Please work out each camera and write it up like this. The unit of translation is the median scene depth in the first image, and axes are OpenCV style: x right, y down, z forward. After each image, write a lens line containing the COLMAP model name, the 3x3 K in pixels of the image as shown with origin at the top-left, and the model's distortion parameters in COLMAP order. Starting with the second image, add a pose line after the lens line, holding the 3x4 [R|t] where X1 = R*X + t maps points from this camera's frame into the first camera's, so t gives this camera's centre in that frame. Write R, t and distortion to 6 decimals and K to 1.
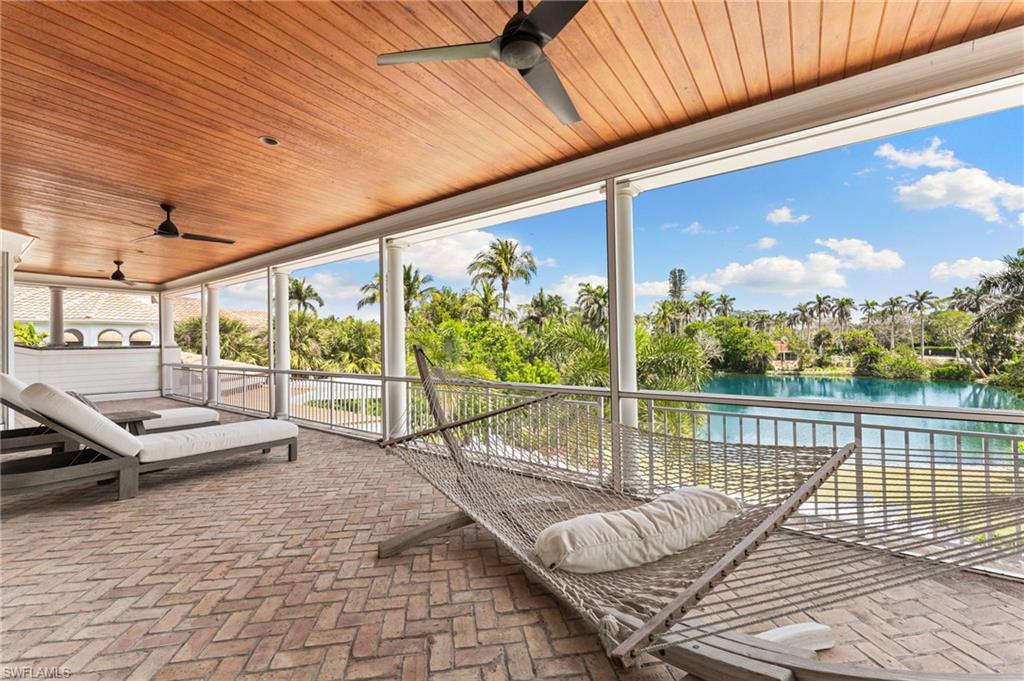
lens RADIAL K [[408.5, 0, 510.9], [0, 408.5, 336.0], [0, 0, 1]] dist [-0.000276, 0.000092]
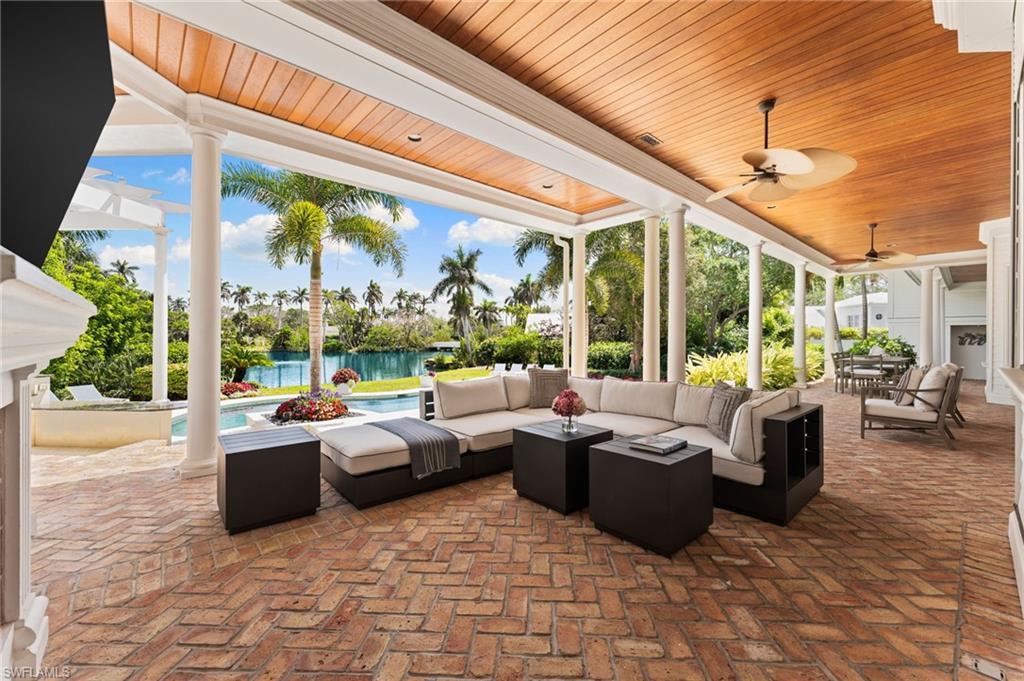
lens RADIAL K [[408.5, 0, 517.5], [0, 408.5, 337.7], [0, 0, 1]] dist [-0.000276, 0.000092]
pose [[0.220366, 0.008535, 0.975380, -0.080180], [-0.024225, 0.999701, -0.003275, 0.031915], [-0.975116, -0.022907, 0.220507, 0.064707]]
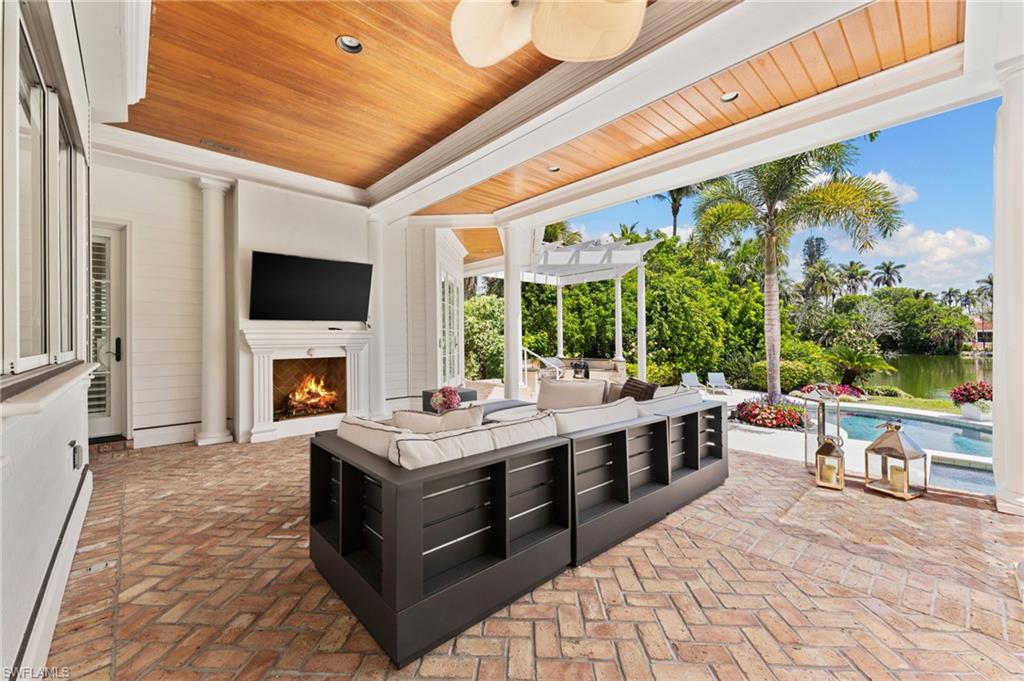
lens RADIAL K [[408.5, 0, 509.7], [0, 408.5, 333.9], [0, 0, 1]] dist [-0.000276, 0.000092]
pose [[0.978306, -0.001641, -0.207160, -0.046179], [0.003771, 0.999944, 0.009886, 0.031150], [0.207132, -0.010452, 0.978257, 0.041423]]
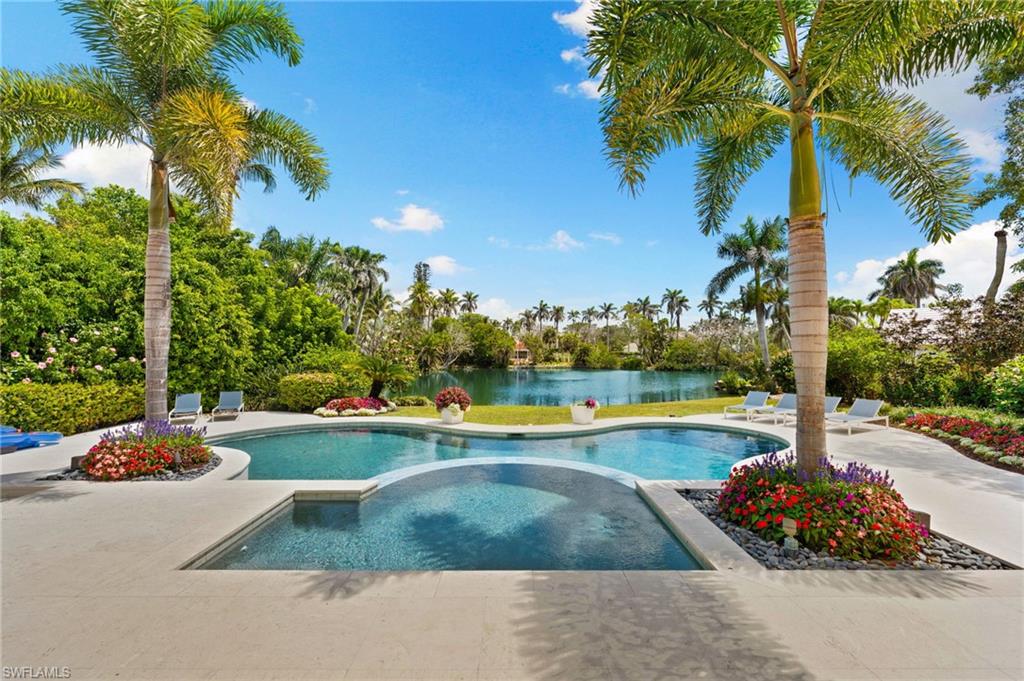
lens RADIAL K [[448.6, 0, 509.5], [0, 448.6, 337.3], [0, 0, 1]] dist [0.005464, 0.000139]
pose [[0.818883, 0.029893, 0.573182, -0.015171], [-0.018445, 0.999498, -0.025776, 0.033780], [-0.573665, 0.010535, 0.819022, 0.056904]]
